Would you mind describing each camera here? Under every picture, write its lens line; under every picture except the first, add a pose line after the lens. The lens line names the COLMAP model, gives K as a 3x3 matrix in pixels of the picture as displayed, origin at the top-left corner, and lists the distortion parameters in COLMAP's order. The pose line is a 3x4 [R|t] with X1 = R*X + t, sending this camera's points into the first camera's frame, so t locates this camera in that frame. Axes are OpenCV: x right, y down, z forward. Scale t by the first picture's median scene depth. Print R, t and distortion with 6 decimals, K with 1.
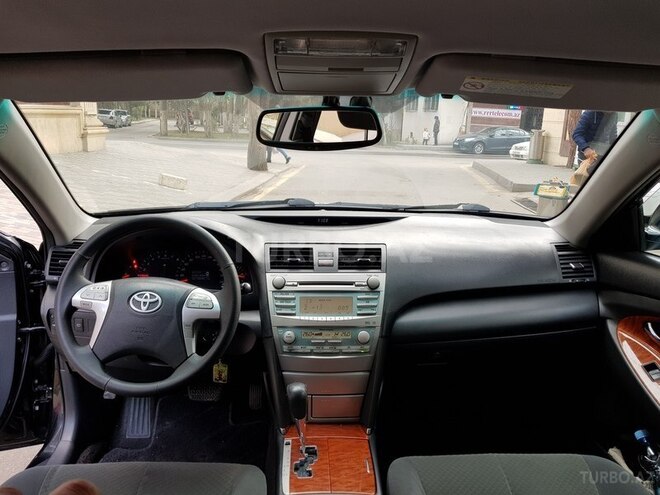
lens RADIAL K [[500.5, 0, 330.0], [0, 500.5, 247.5], [0, 0, 1]] dist [0.001153, -0.001090]
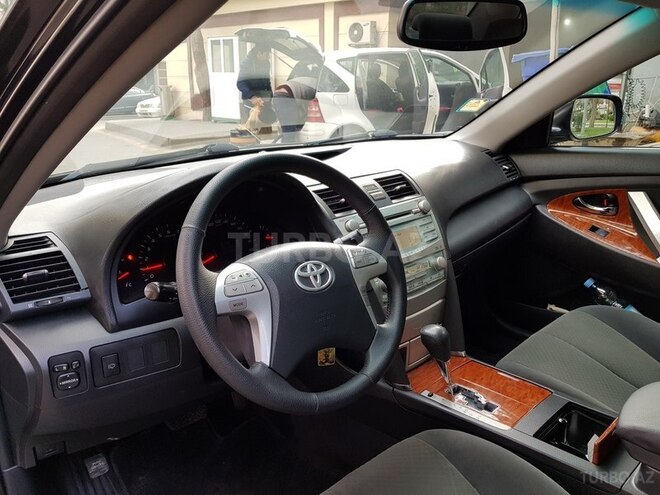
lens RADIAL K [[511.5, 0, 345.9], [0, 511.5, 249.8], [0, 0, 1]] dist [0.002630, 0.001335]
pose [[0.756169, -0.232676, 0.611613, -0.646435], [0.183206, 0.972548, 0.143479, -0.016682], [-0.628208, 0.003557, 0.778038, 0.355854]]
